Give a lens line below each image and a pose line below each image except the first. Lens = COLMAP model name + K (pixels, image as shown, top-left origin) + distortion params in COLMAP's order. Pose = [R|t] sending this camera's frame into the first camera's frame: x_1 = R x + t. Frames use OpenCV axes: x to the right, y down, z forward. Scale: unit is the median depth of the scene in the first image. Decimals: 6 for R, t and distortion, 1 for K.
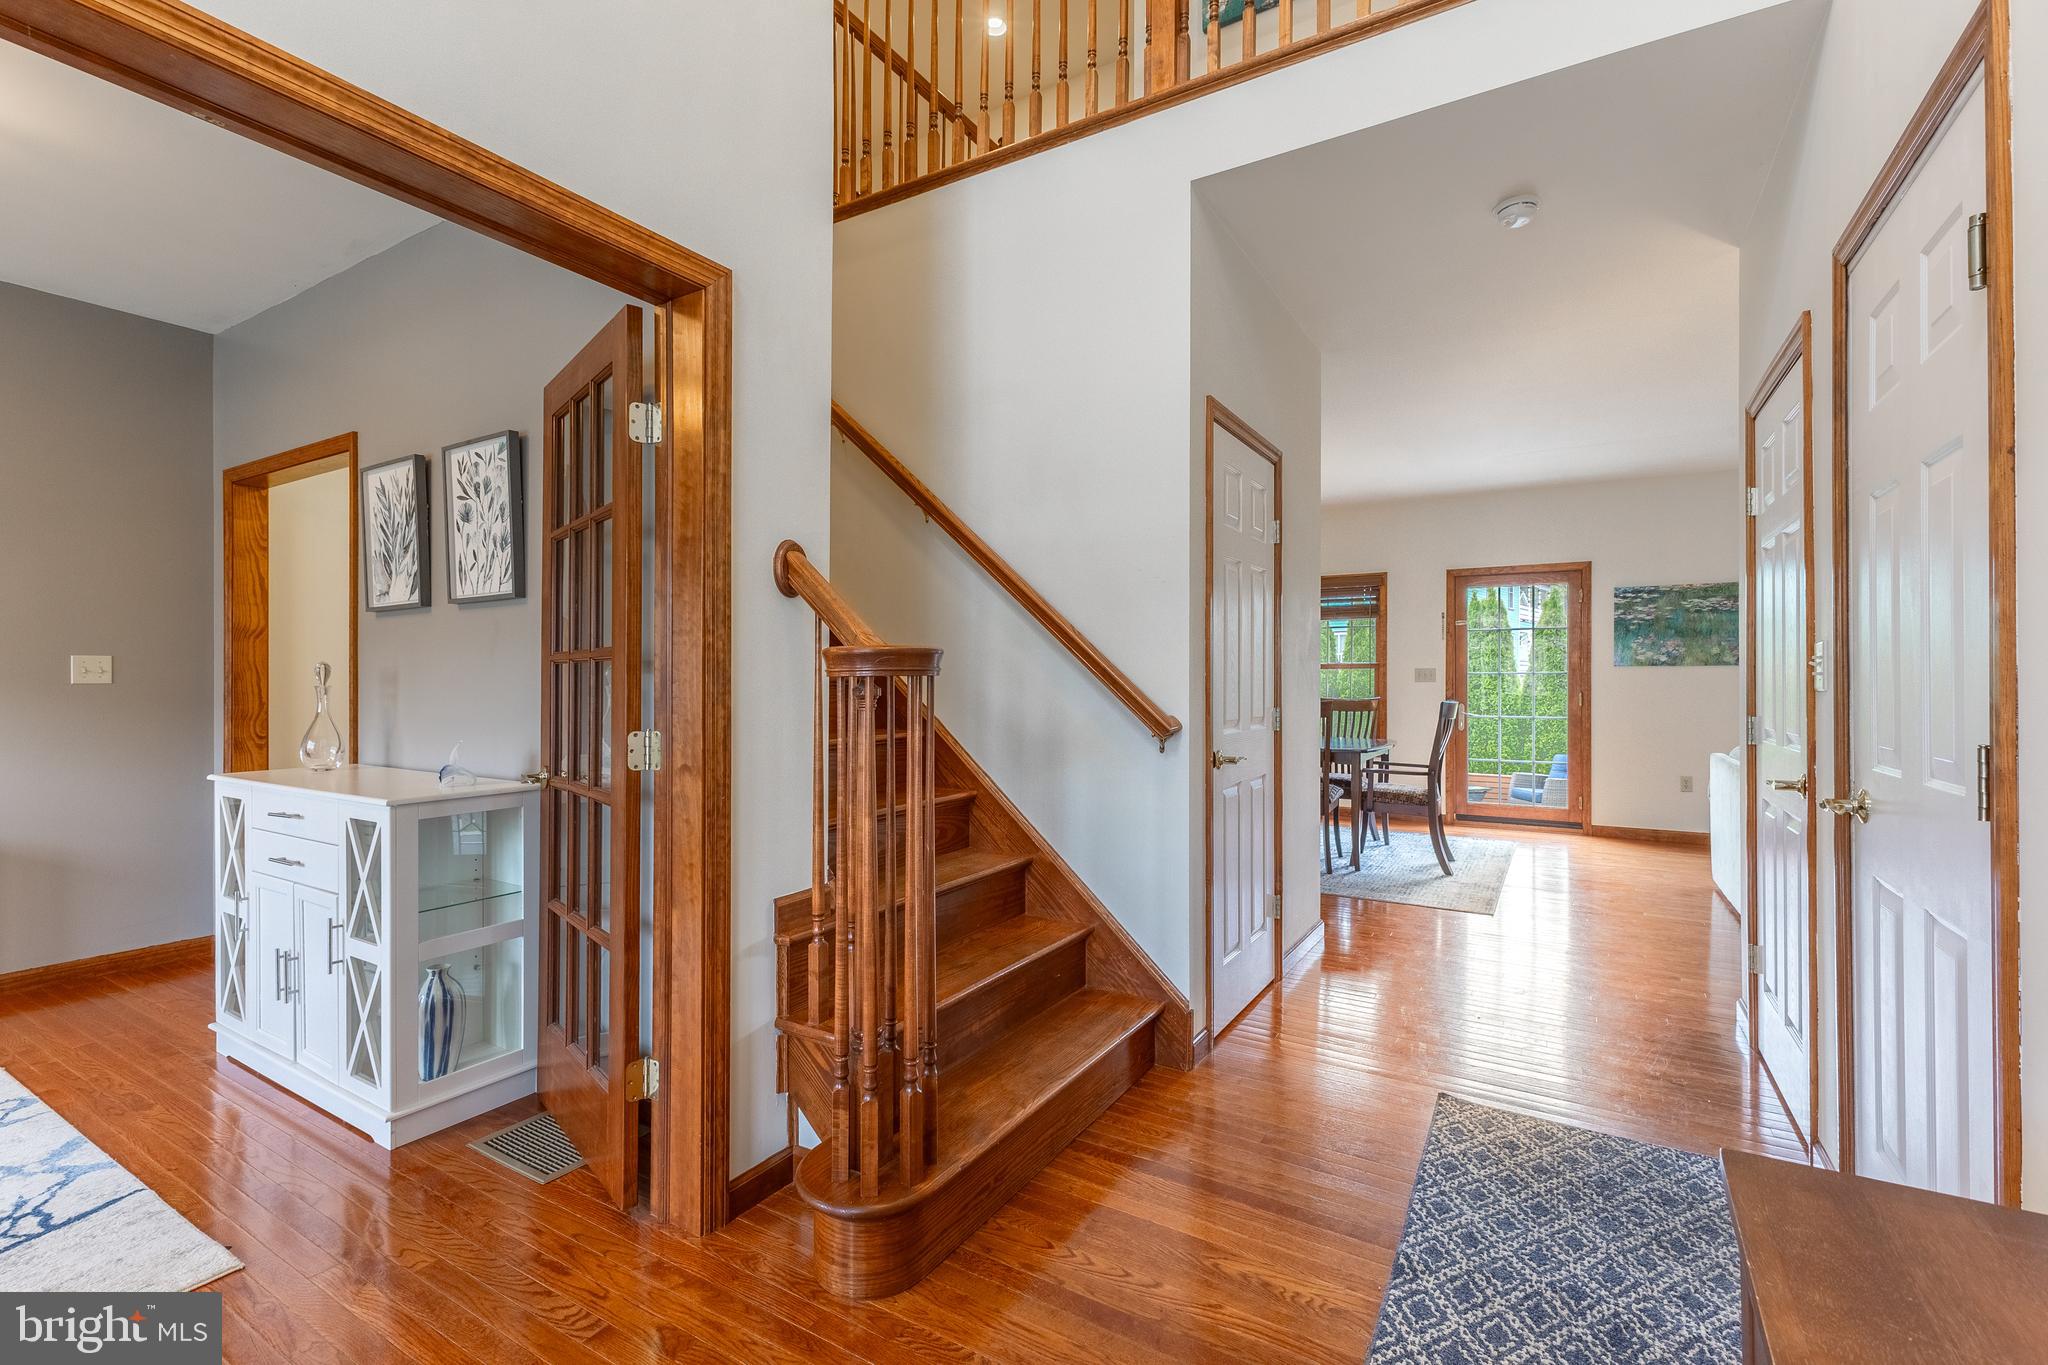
lens RADIAL K [[890.2, 0, 1006.3], [0, 890.2, 672.9], [0, 0, 1]] dist [-0.003669, -0.000949]
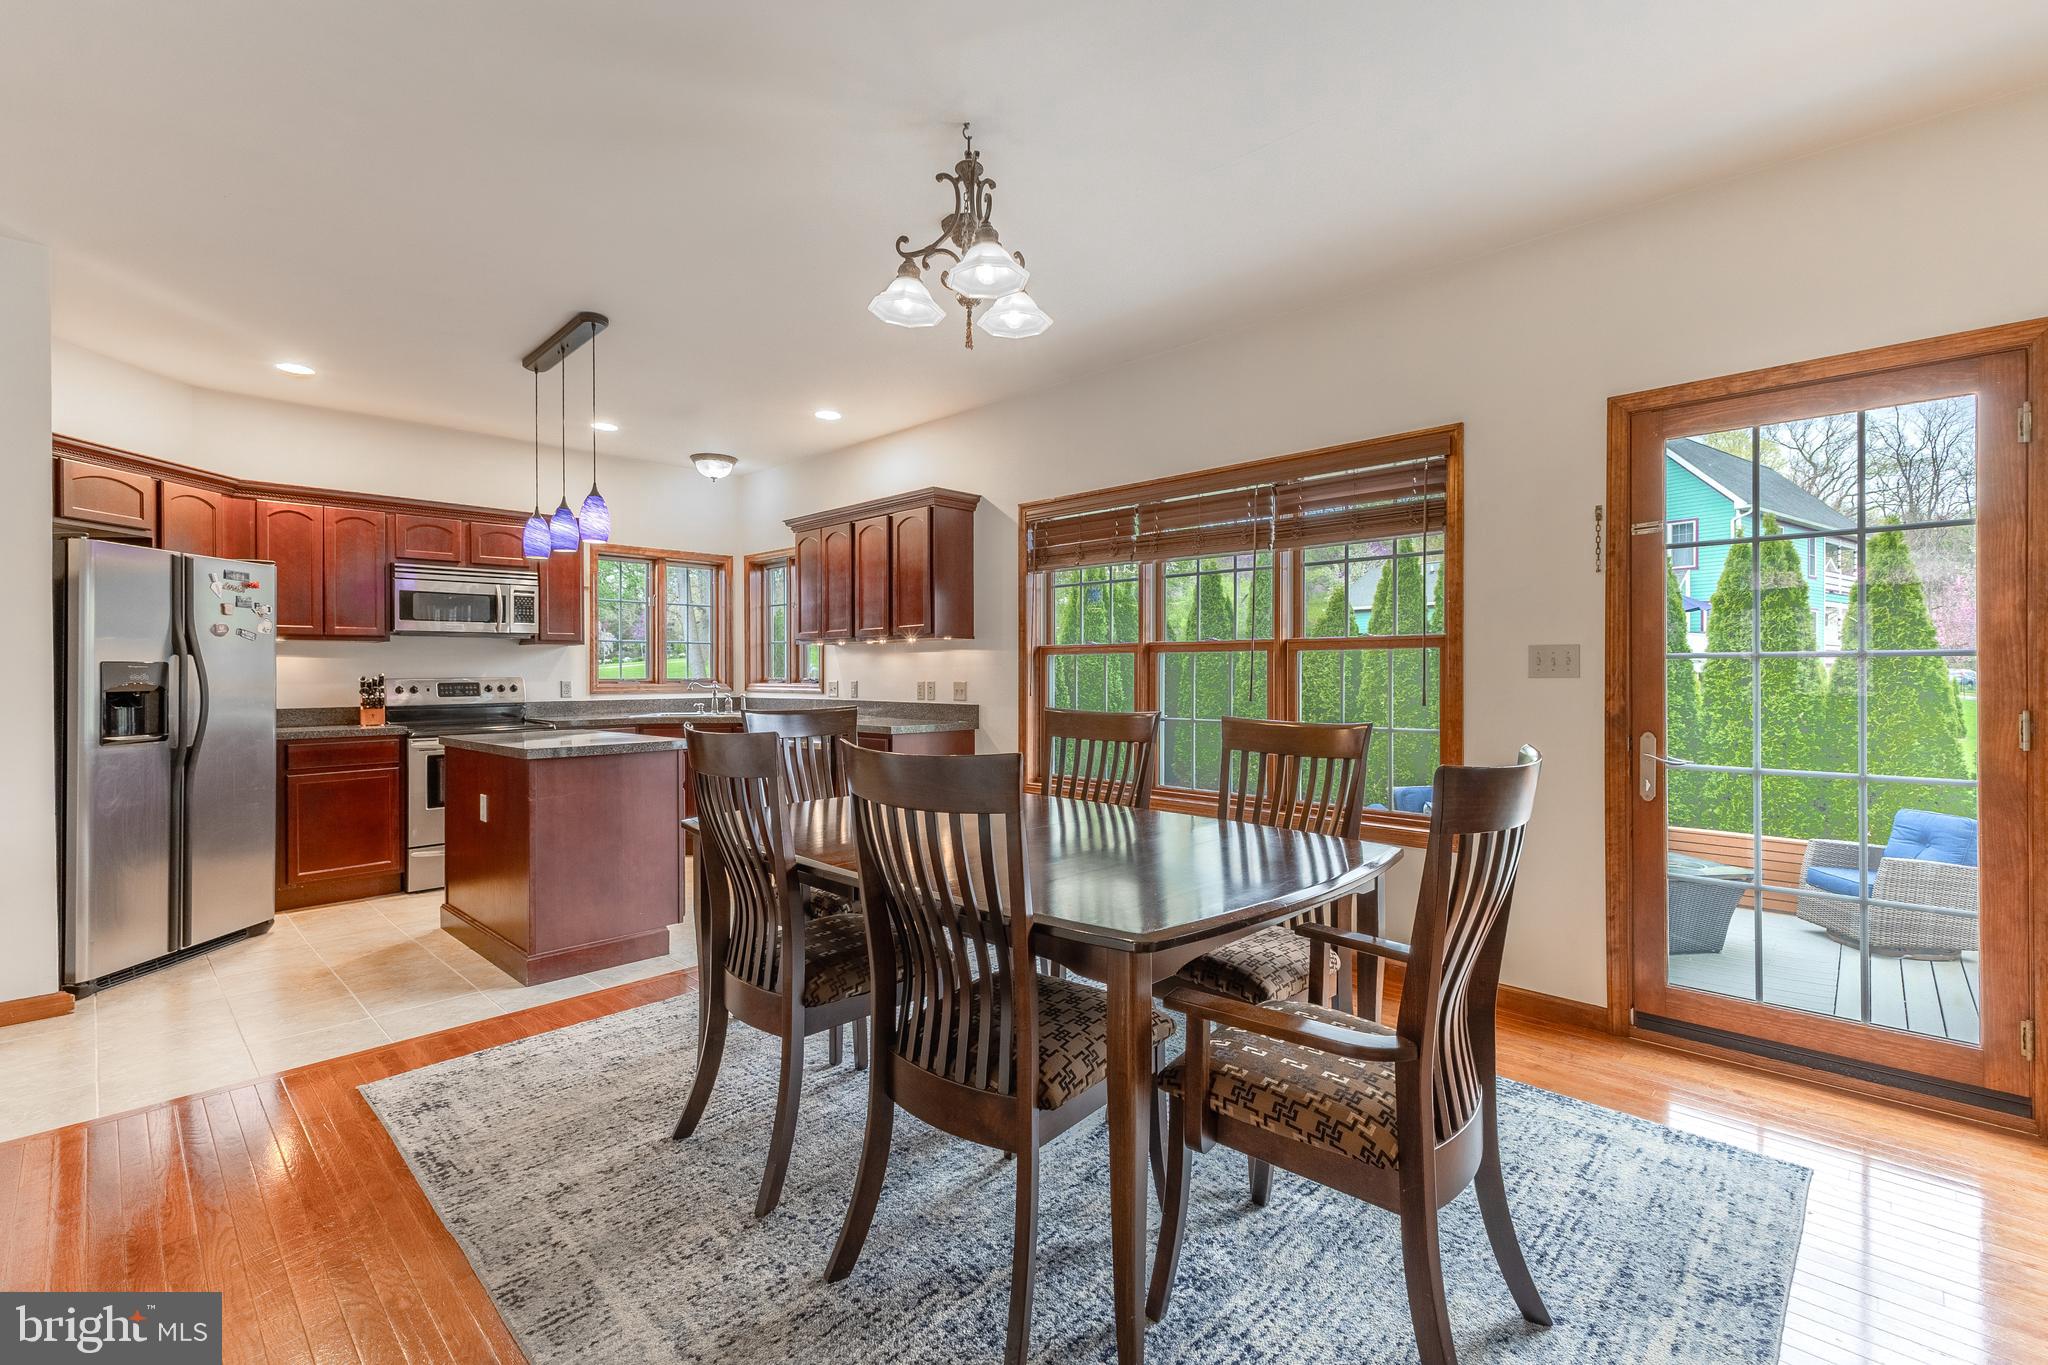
lens RADIAL K [[890.2, 0, 1027.1], [0, 890.2, 671.0], [0, 0, 1]] dist [-0.003669, -0.000949]
pose [[0.977534, -0.007026, -0.210659, 0.310981], [0.009003, 0.999924, 0.008424, 0.001718], [0.210584, -0.010131, 0.977523, 0.531182]]
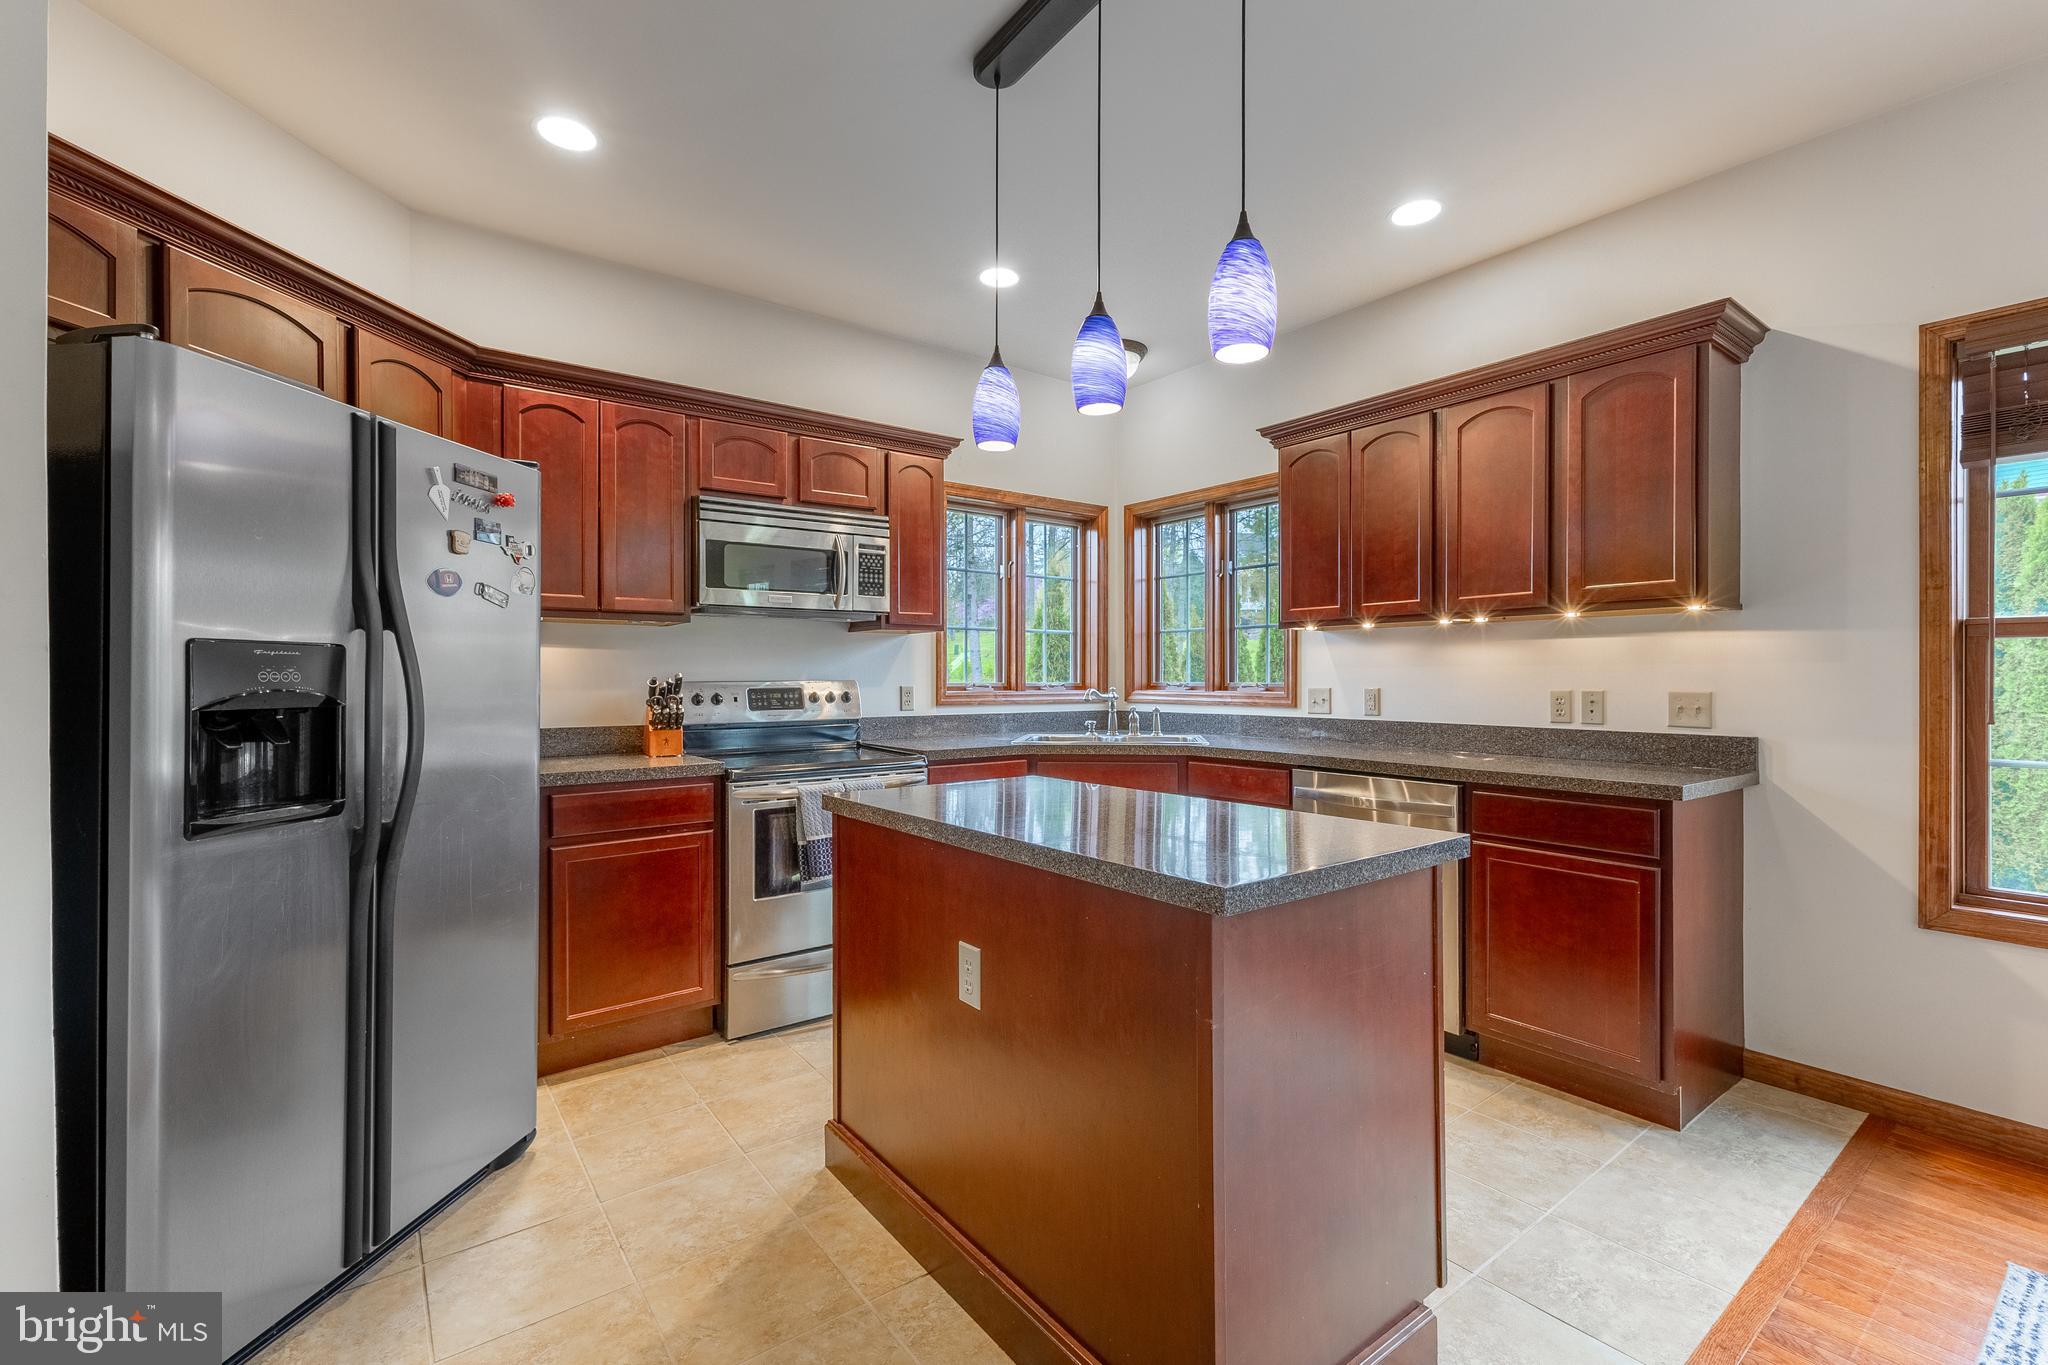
lens RADIAL K [[890.2, 0, 1031.4], [0, 890.2, 675.0], [0, 0, 1]] dist [-0.003669, -0.000949]
pose [[0.929950, -0.004858, -0.367654, -0.004915], [0.007721, 0.999950, 0.006318, 0.004292], [0.367605, -0.008714, 0.929941, 0.760189]]
